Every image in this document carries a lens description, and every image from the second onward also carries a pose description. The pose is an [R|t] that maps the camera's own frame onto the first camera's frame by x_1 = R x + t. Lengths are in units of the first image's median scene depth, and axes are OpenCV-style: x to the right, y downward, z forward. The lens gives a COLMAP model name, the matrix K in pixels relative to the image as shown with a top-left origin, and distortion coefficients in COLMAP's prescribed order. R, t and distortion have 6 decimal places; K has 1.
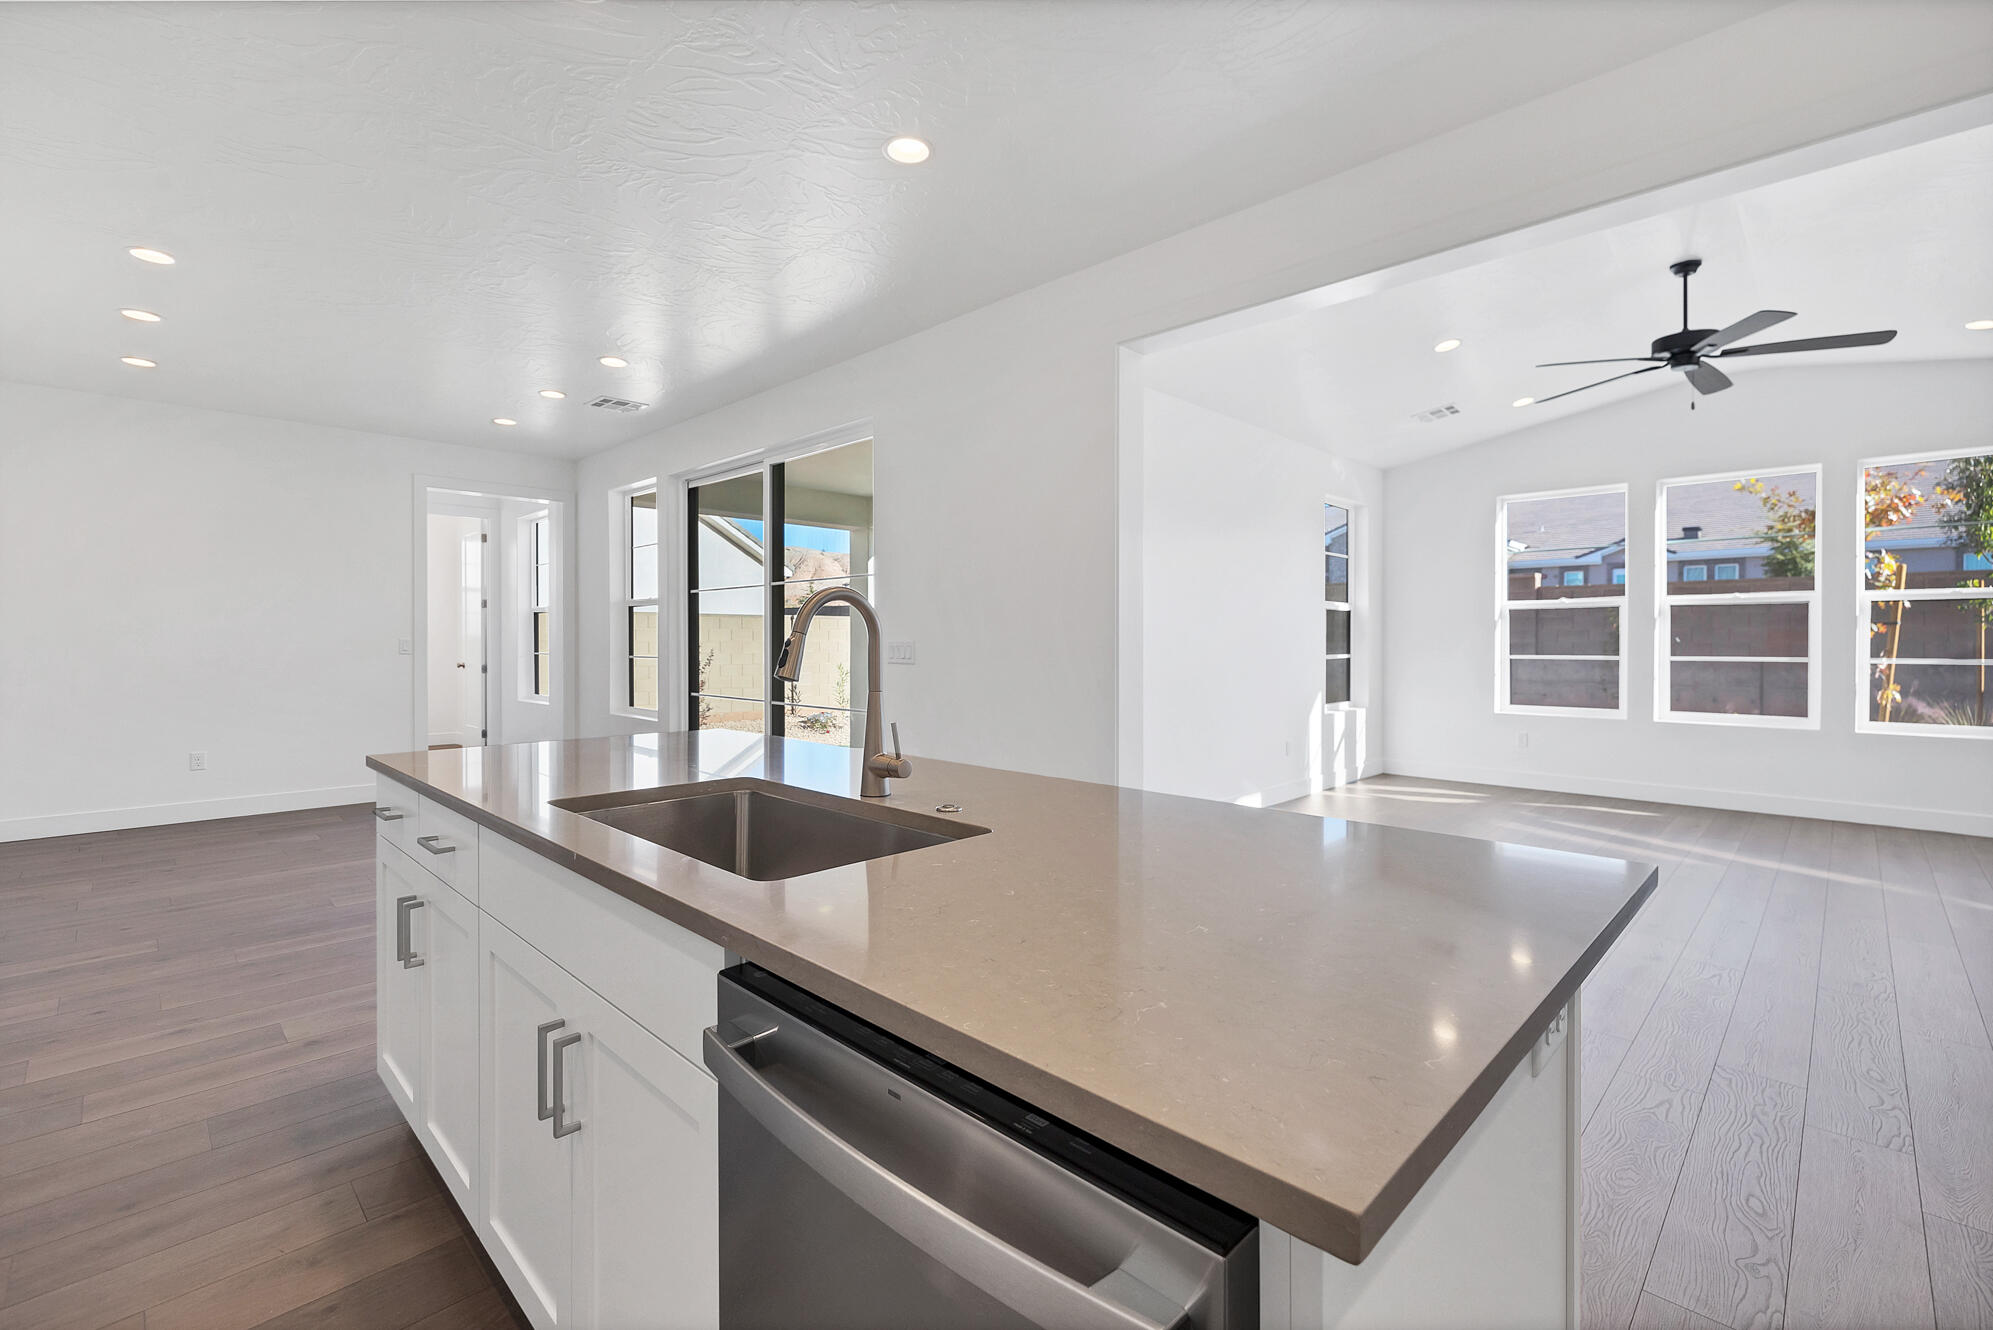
lens RADIAL K [[869.1, 0, 981.8], [0, 869.1, 645.8], [0, 0, 1]] dist [0.002340, -0.000527]
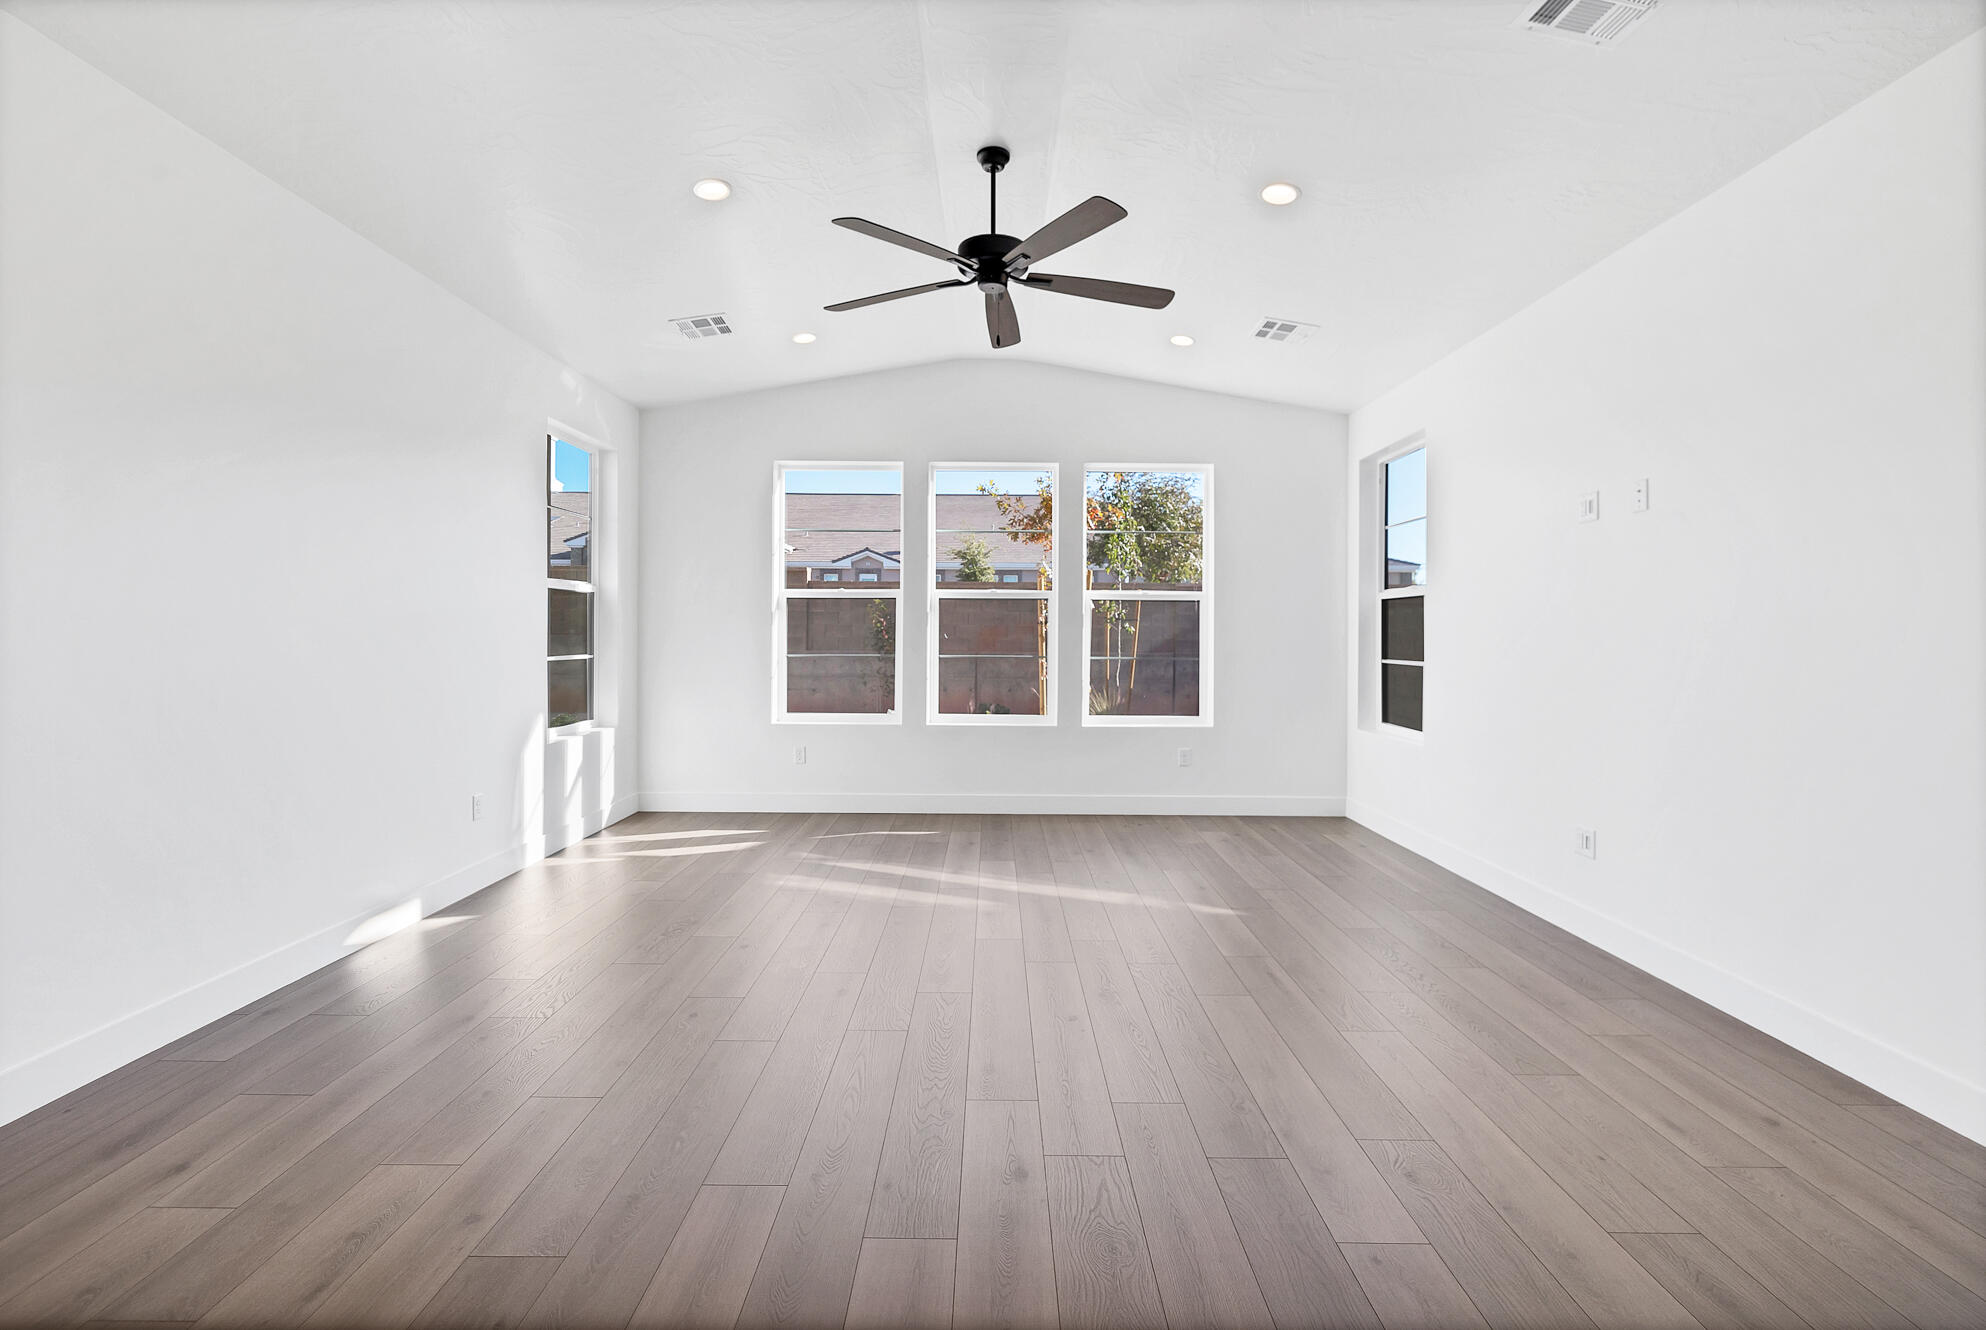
lens RADIAL K [[866.0, 0, 989.1], [0, 866.0, 644.9], [0, 0, 1]] dist [0.002340, -0.000527]
pose [[0.708513, -0.002839, 0.705692, 0.162190], [-0.001923, 0.999980, 0.005954, -0.003056], [-0.705695, -0.005575, 0.708494, 0.282515]]
